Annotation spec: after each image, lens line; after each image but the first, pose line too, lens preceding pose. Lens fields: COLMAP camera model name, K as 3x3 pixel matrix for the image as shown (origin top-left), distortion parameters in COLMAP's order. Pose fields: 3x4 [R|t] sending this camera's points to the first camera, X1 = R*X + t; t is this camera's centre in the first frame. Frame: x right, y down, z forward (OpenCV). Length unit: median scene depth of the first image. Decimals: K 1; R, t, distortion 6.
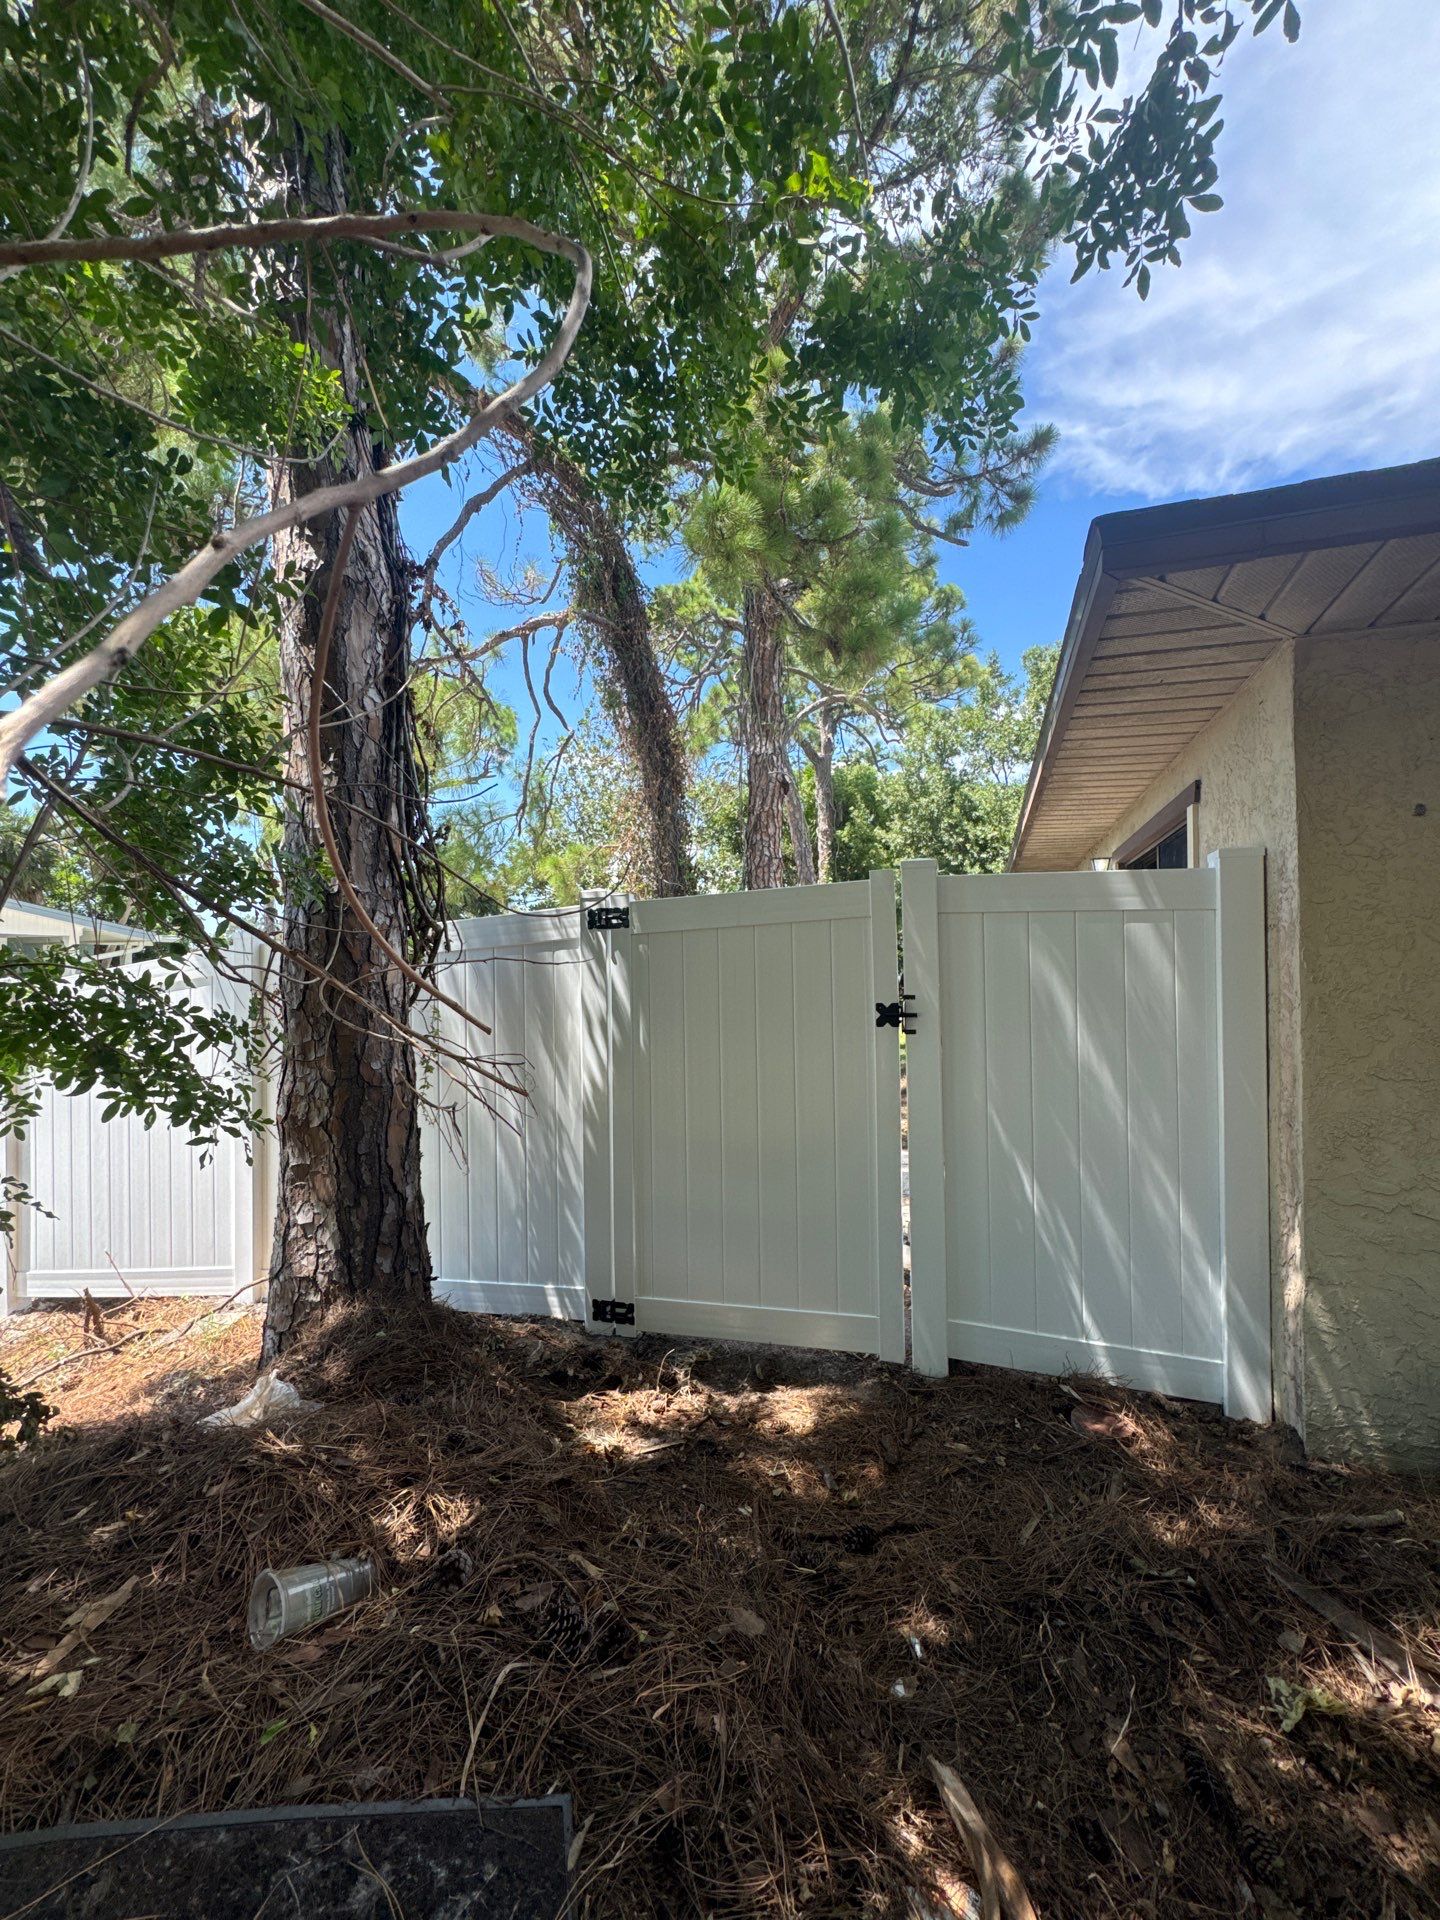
lens RADIAL K [[777.4, 0, 720.0], [0, 777.4, 960.0], [0, 0, 1]] dist [-0.000203, 0.002312]
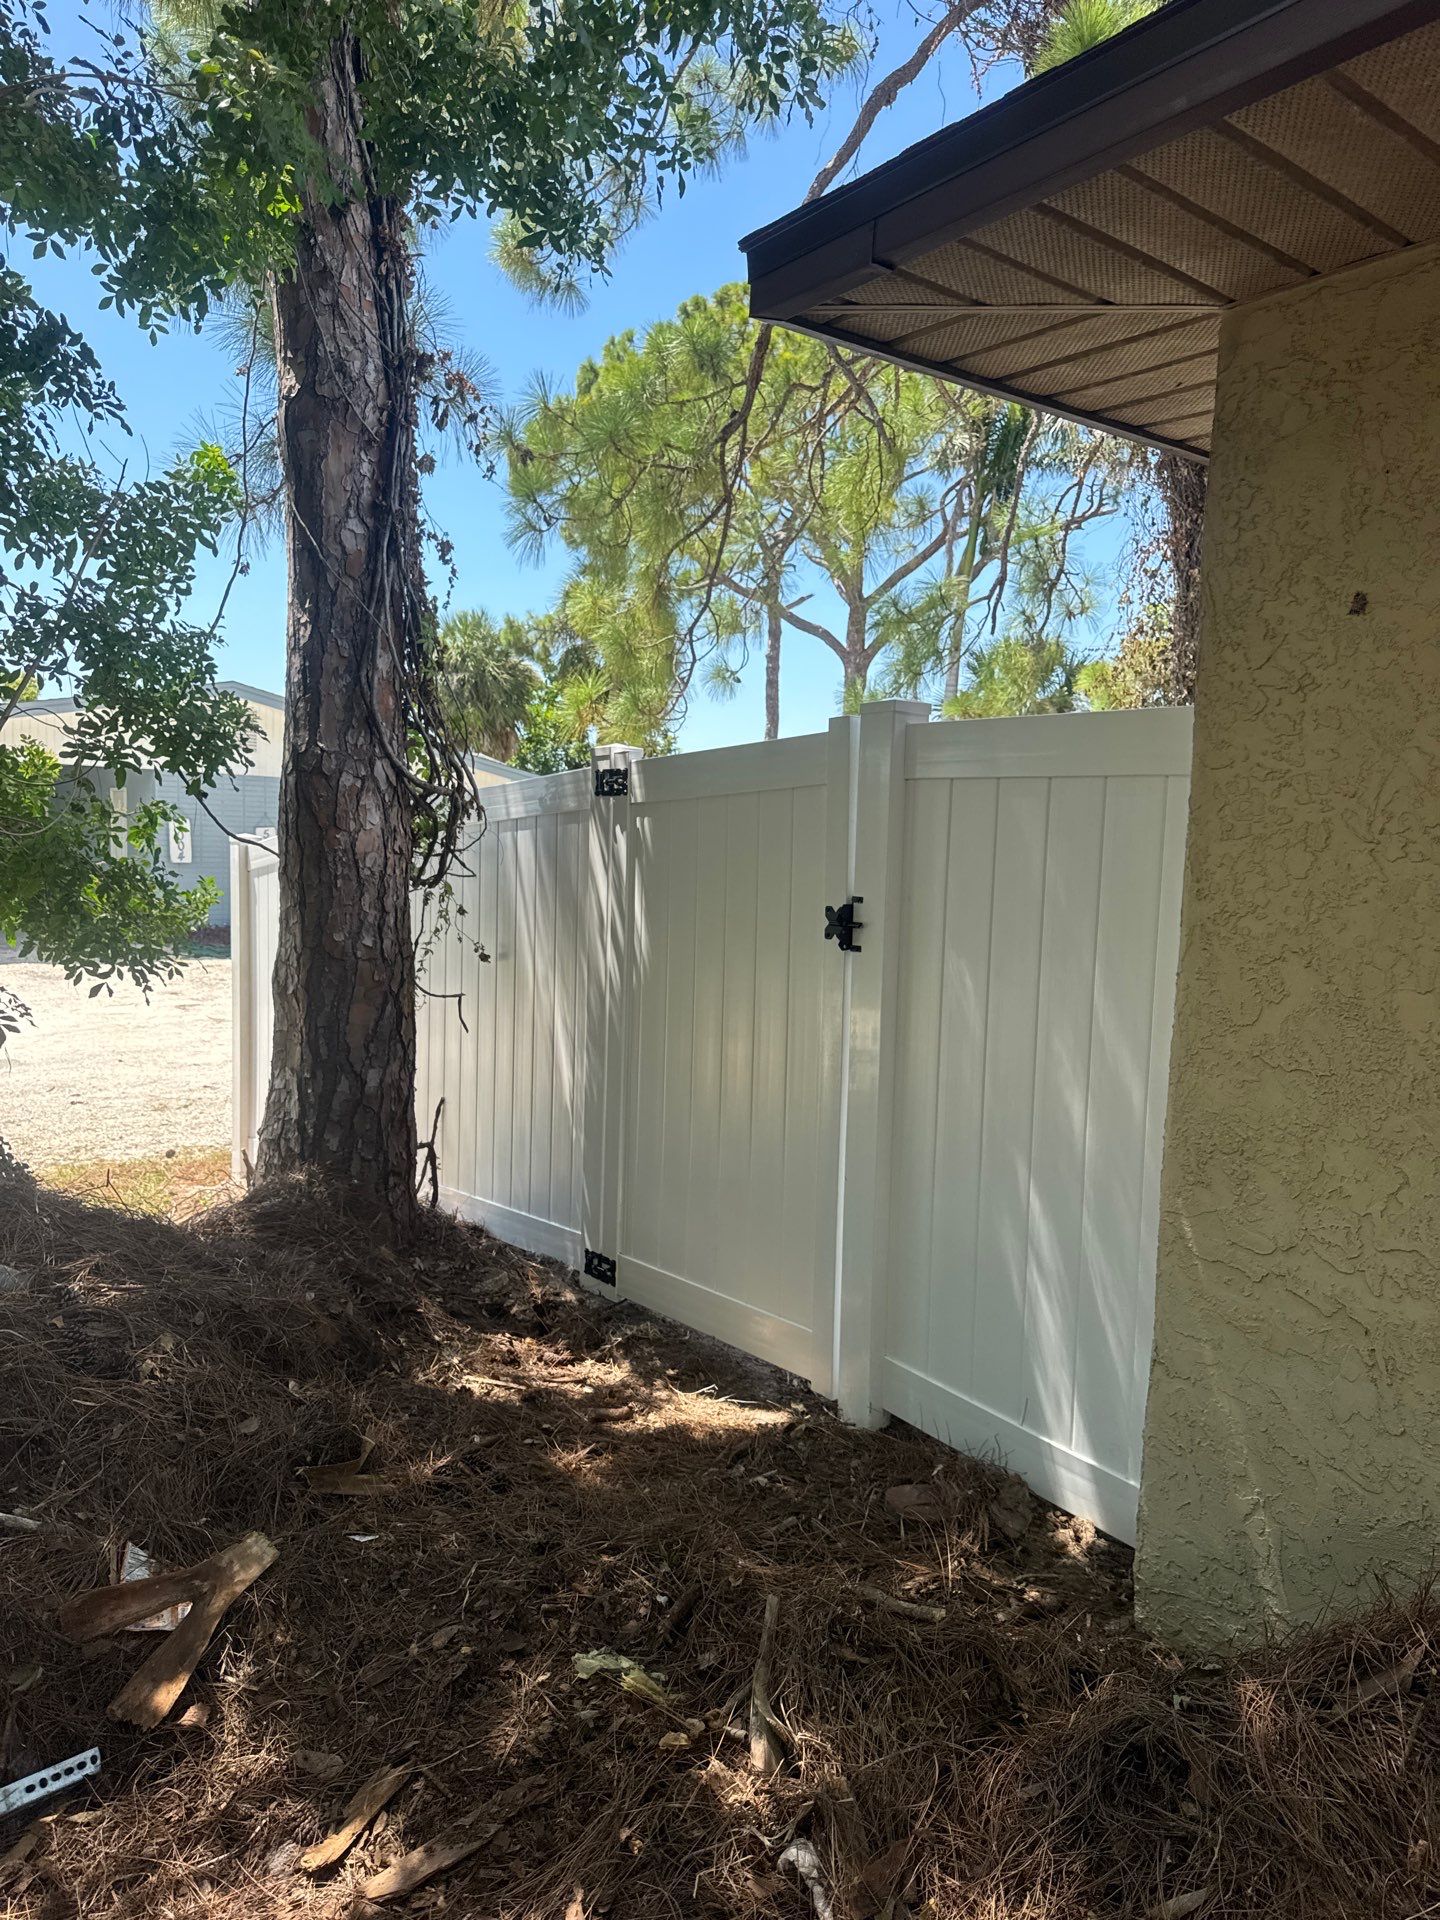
lens RADIAL K [[1337.5, 0, 720.0], [0, 1337.5, 960.0], [0, 0, 1]] dist [0.103309, -0.001697]
pose [[0.820806, 0.085863, -0.564717, 0.741003], [-0.038263, 0.994682, 0.095623, -0.008157], [0.569924, -0.056880, 0.819726, -0.068334]]
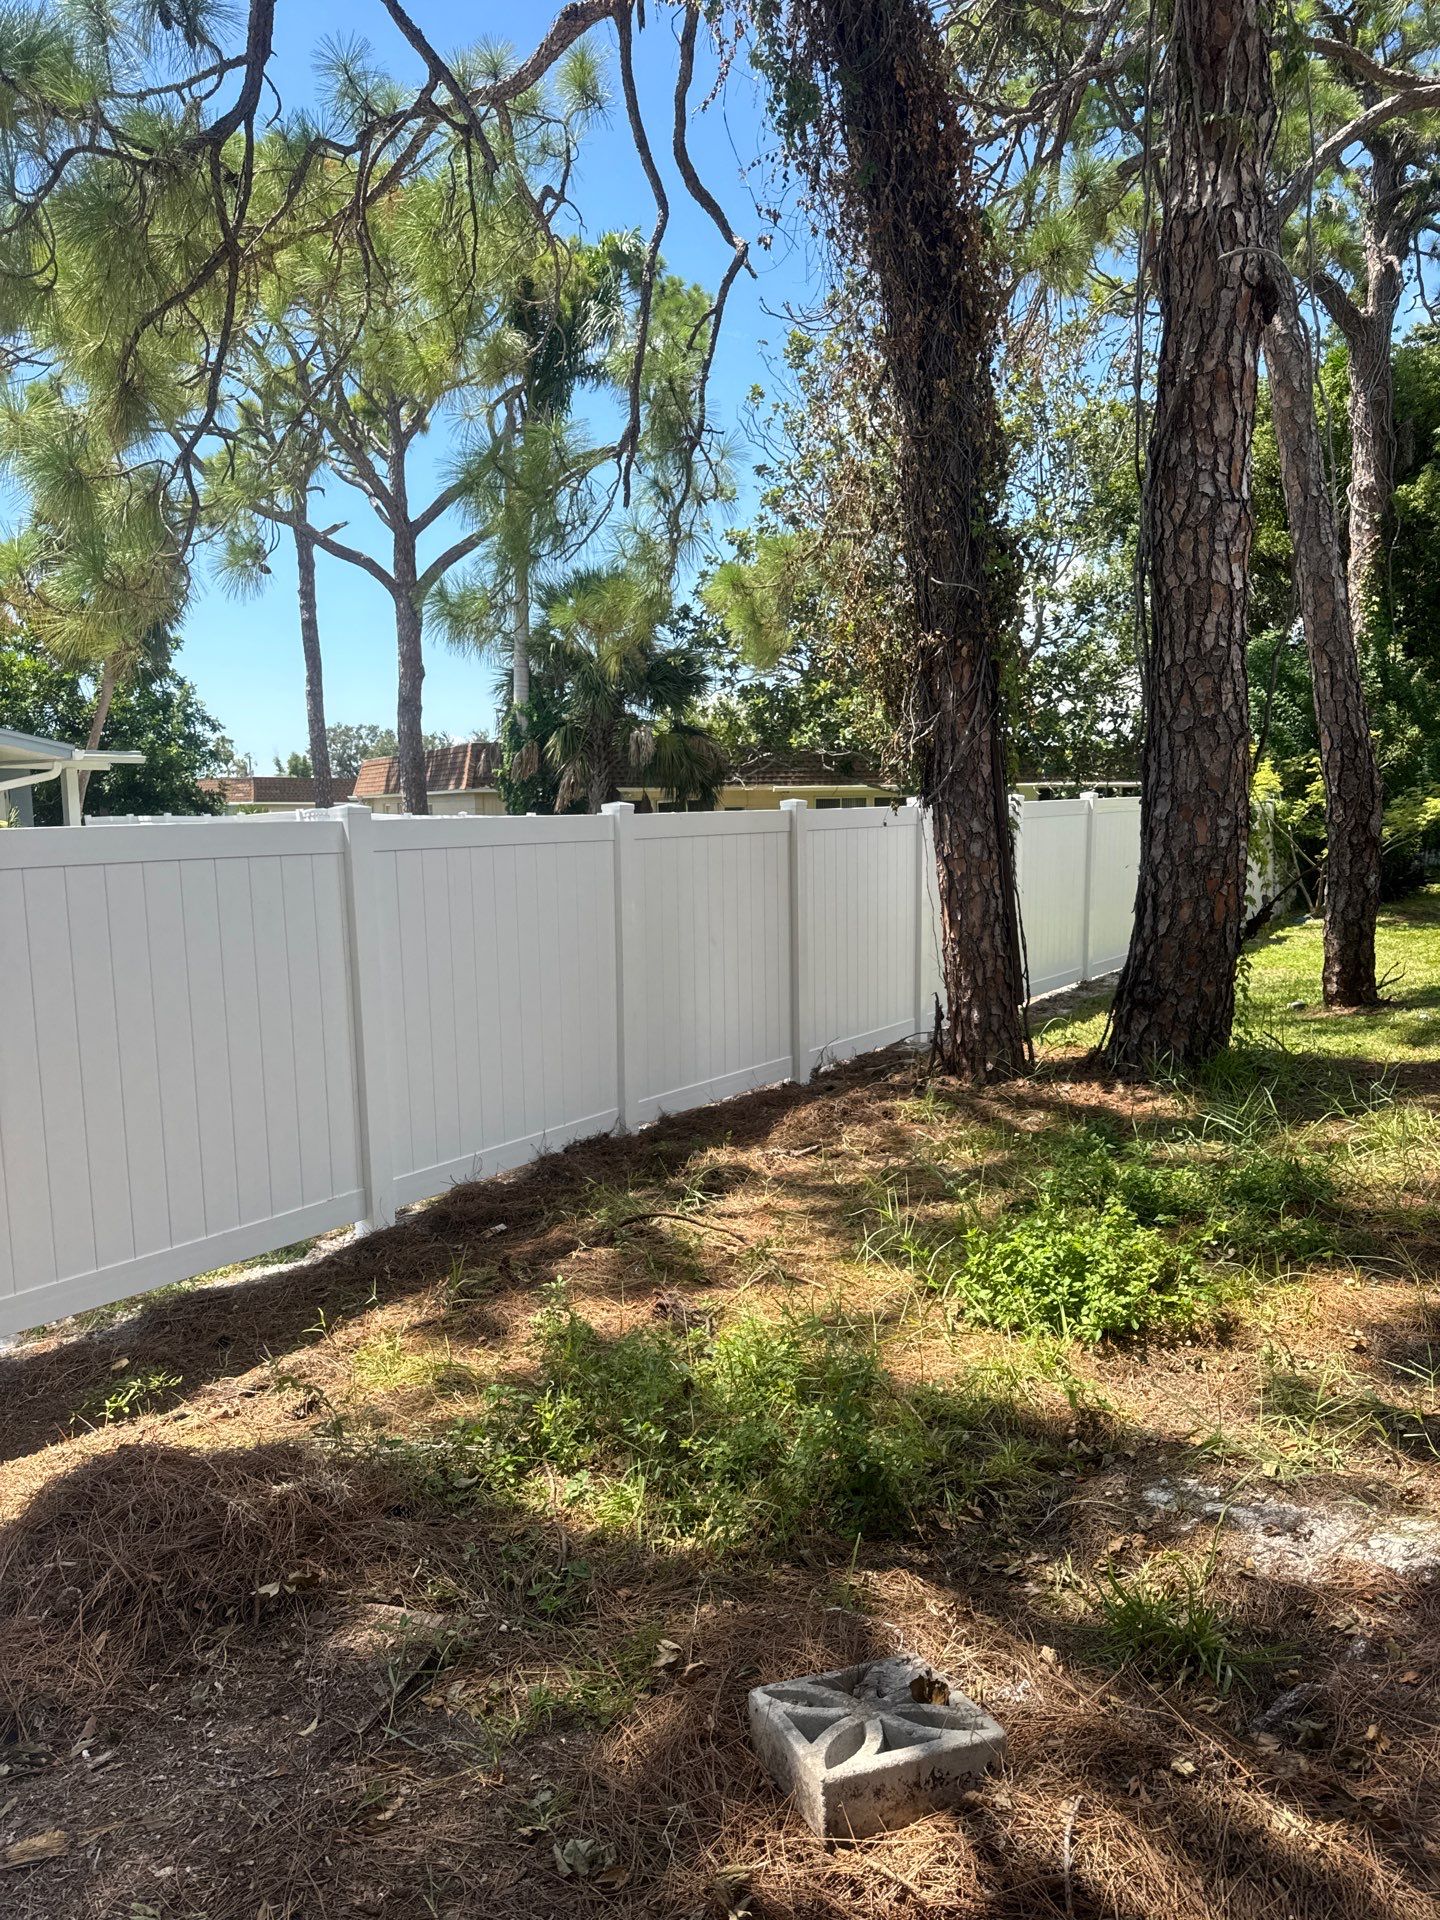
lens RADIAL K [[1376.2, 0, 720.0], [0, 1376.2, 960.0], [0, 0, 1]] dist [0.051835, -0.051605]
pose [[0.958604, 0.024605, -0.283678, 0.096559], [0.009673, 0.992870, 0.118805, 0.021282], [0.284579, -0.116631, 0.951531, 0.840330]]
